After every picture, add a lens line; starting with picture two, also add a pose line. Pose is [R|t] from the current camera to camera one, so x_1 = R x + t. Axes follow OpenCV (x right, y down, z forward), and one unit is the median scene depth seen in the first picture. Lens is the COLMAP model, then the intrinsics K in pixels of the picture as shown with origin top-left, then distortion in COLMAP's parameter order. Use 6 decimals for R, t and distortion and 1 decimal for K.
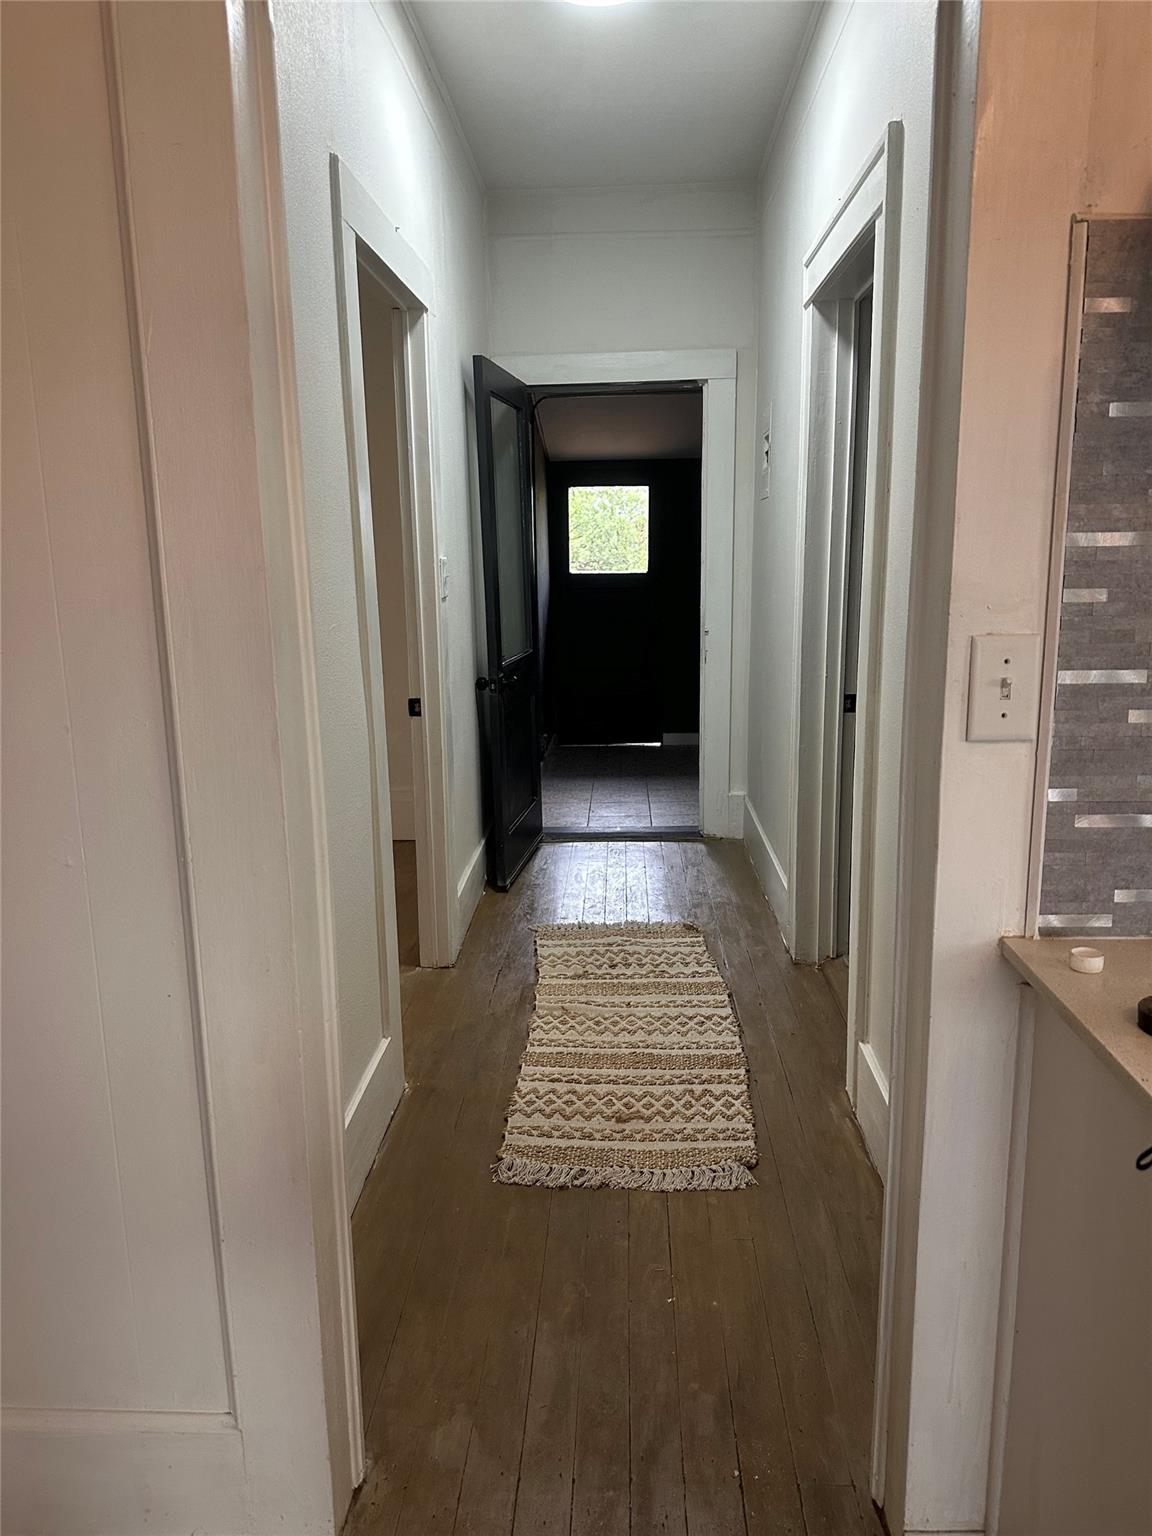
lens RADIAL K [[1065.1, 0, 576.8], [0, 1065.1, 790.5], [0, 0, 1]] dist [0.056243, -0.070226]
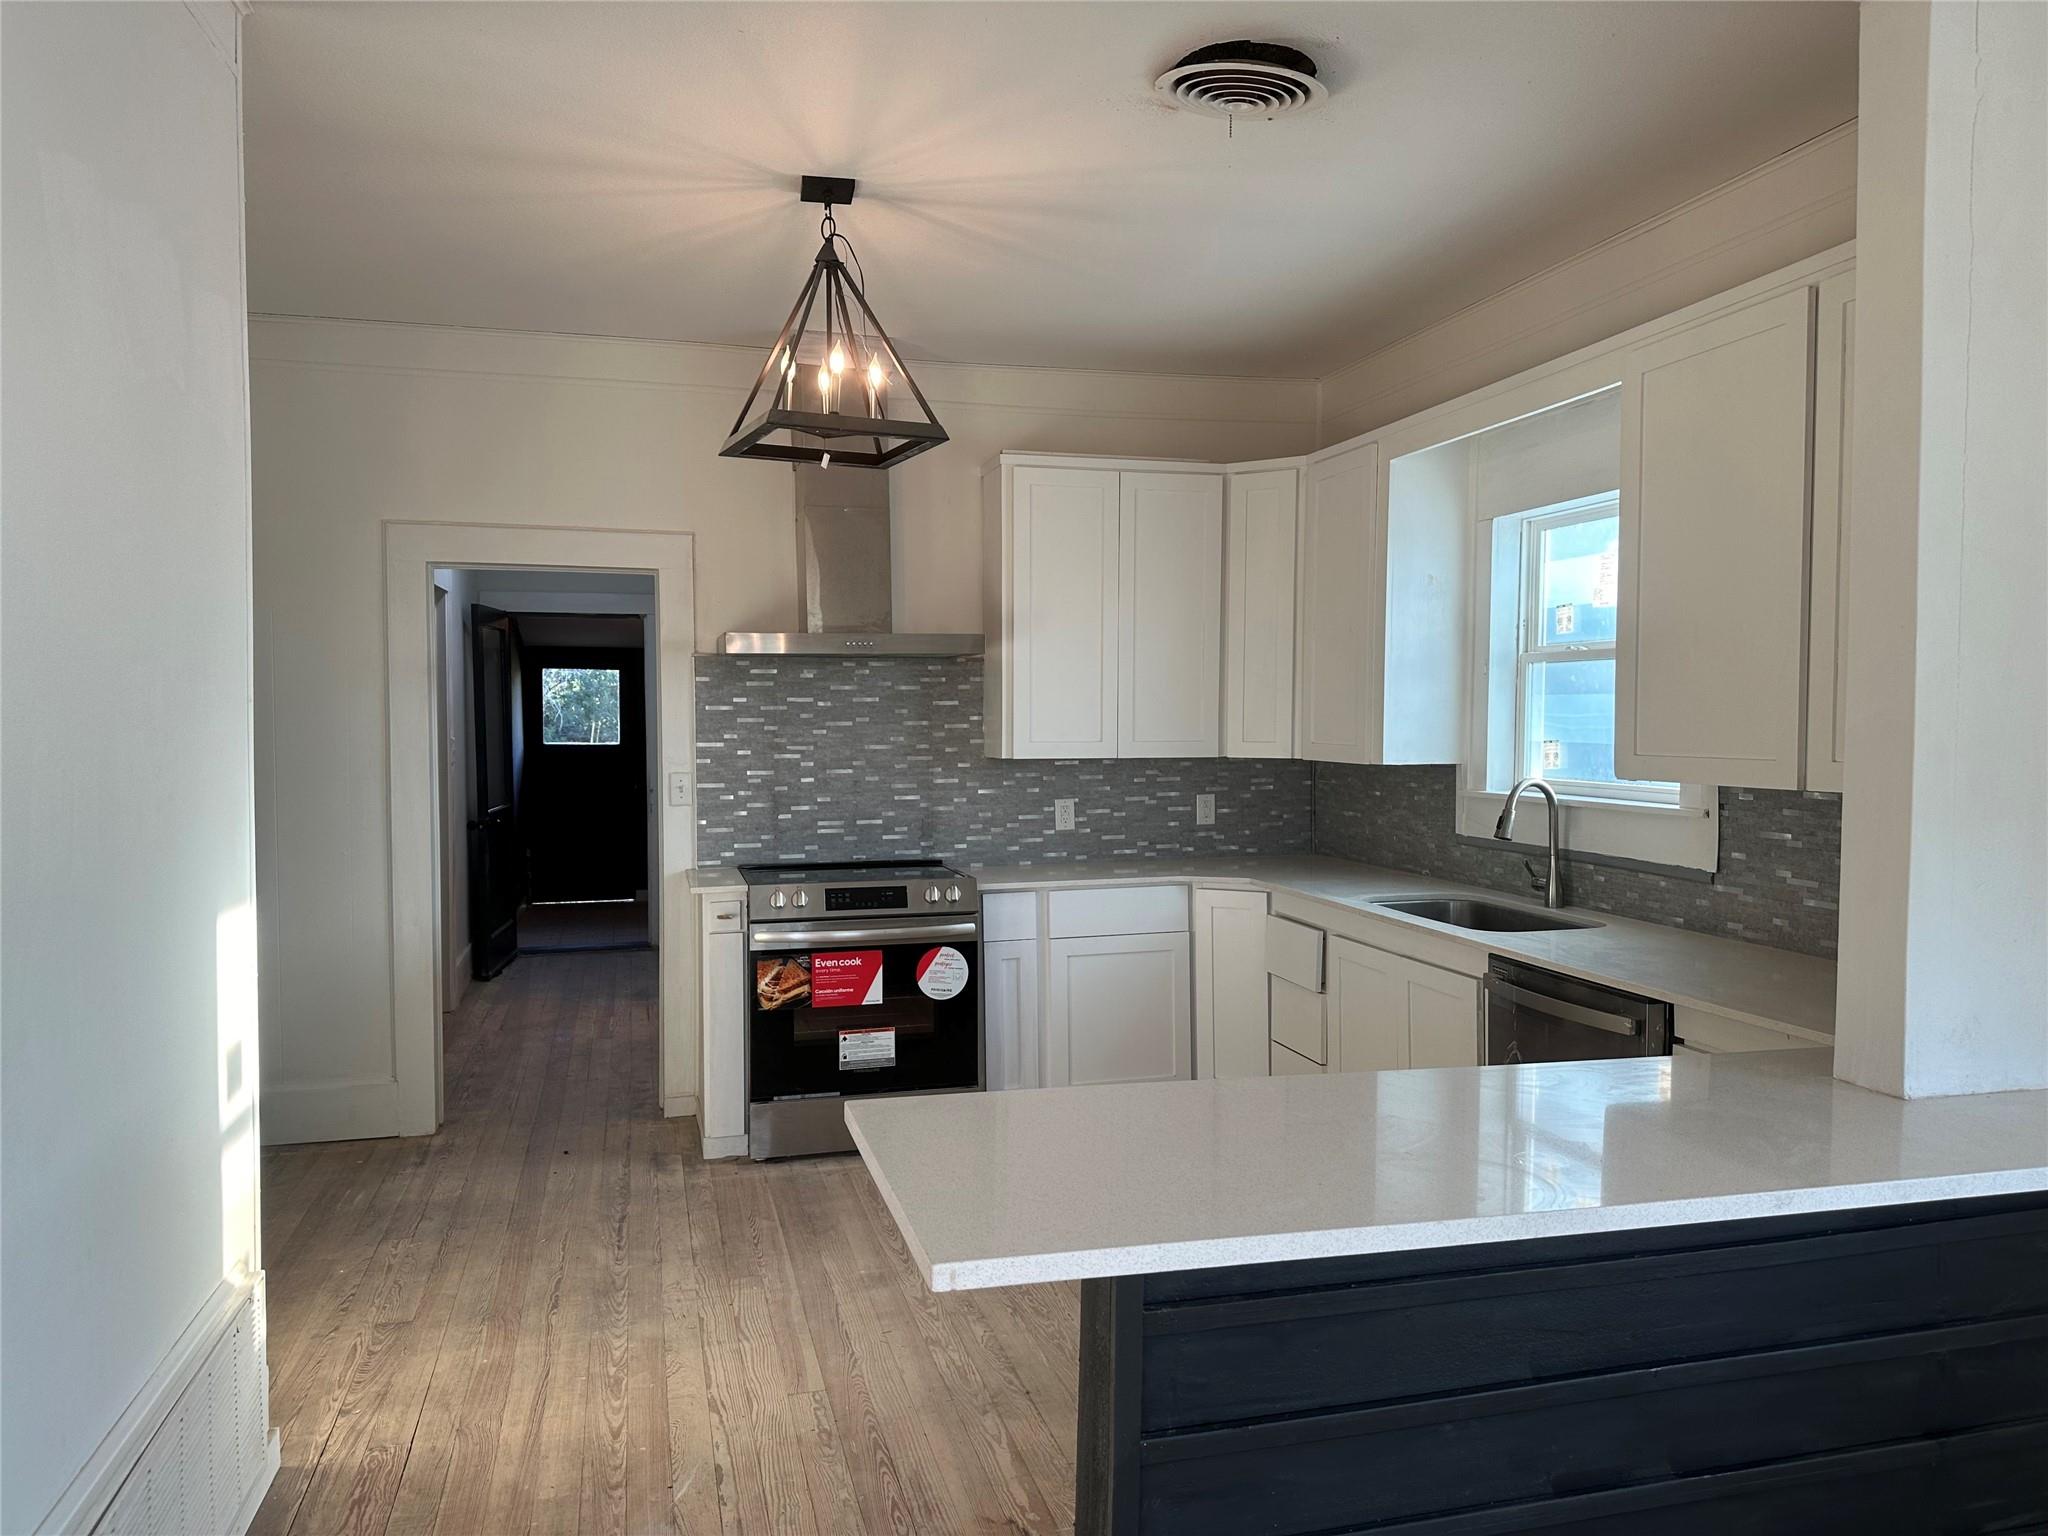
lens RADIAL K [[1420.1, 0, 1026.3], [0, 1420.1, 765.6], [0, 0, 1]] dist [0.056243, -0.070226]
pose [[0.949816, 0.003900, 0.312784, 0.040858], [0.053473, 0.983180, -0.174637, 0.615431], [-0.308204, 0.182598, 0.933632, -3.209741]]
